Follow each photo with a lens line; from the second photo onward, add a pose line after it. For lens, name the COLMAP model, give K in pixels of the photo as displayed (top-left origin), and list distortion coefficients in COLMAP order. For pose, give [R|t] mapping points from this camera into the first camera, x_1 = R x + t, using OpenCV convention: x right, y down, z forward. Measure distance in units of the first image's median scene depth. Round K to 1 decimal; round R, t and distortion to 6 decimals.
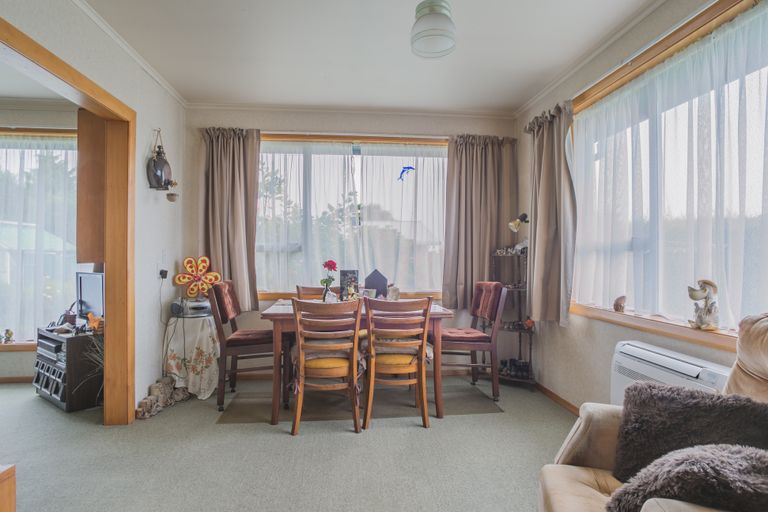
lens RADIAL K [[444.2, 0, 384.0], [0, 444.2, 256.0], [0, 0, 1]] dist [-0.076884, -0.000109]
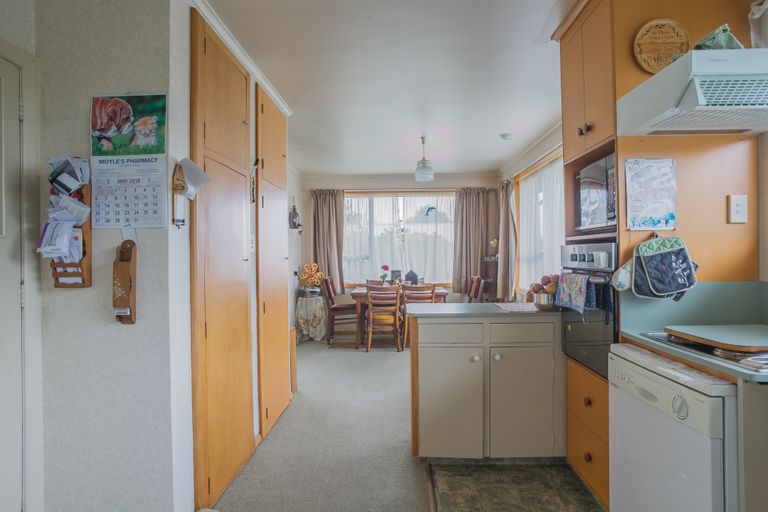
lens RADIAL K [[444.2, 0, 384.0], [0, 444.2, 256.0], [0, 0, 1]] dist [-0.076884, -0.000109]
pose [[0.991059, -0.011059, -0.132964, 0.113599], [0.012379, 0.999882, 0.009105, -0.043609], [0.132848, -0.010670, 0.991079, -0.786090]]
